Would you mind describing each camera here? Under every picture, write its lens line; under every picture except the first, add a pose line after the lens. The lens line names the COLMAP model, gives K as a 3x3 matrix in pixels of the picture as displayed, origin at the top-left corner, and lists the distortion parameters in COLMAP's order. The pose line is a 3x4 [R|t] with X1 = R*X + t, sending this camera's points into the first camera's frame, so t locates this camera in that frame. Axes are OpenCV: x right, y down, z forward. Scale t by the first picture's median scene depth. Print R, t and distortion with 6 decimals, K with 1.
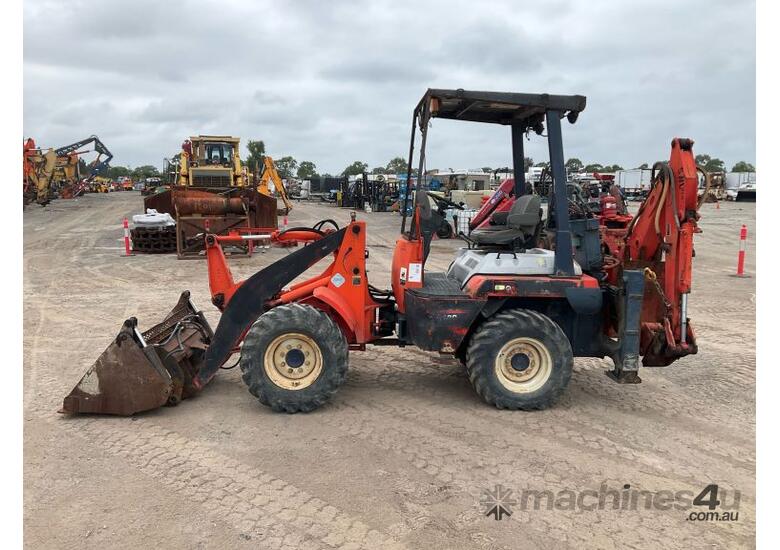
lens RADIAL K [[603.9, 0, 390.0], [0, 603.9, 275.0], [0, 0, 1]] dist [0.100869, -0.184607]
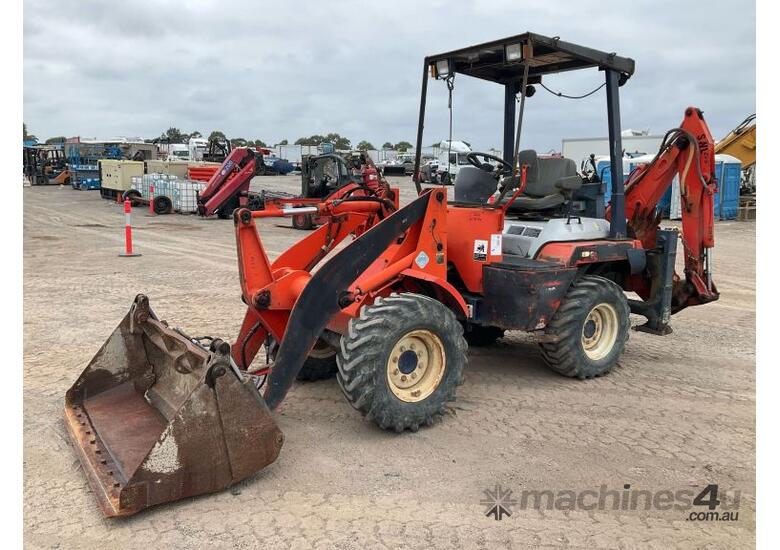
lens RADIAL K [[603.9, 0, 390.0], [0, 603.9, 275.0], [0, 0, 1]] dist [0.100869, -0.184607]
pose [[0.840379, -0.087171, 0.534944, -0.586272], [0.064752, 0.996060, 0.060588, -0.024404], [-0.538118, -0.016278, 0.842713, 0.350535]]
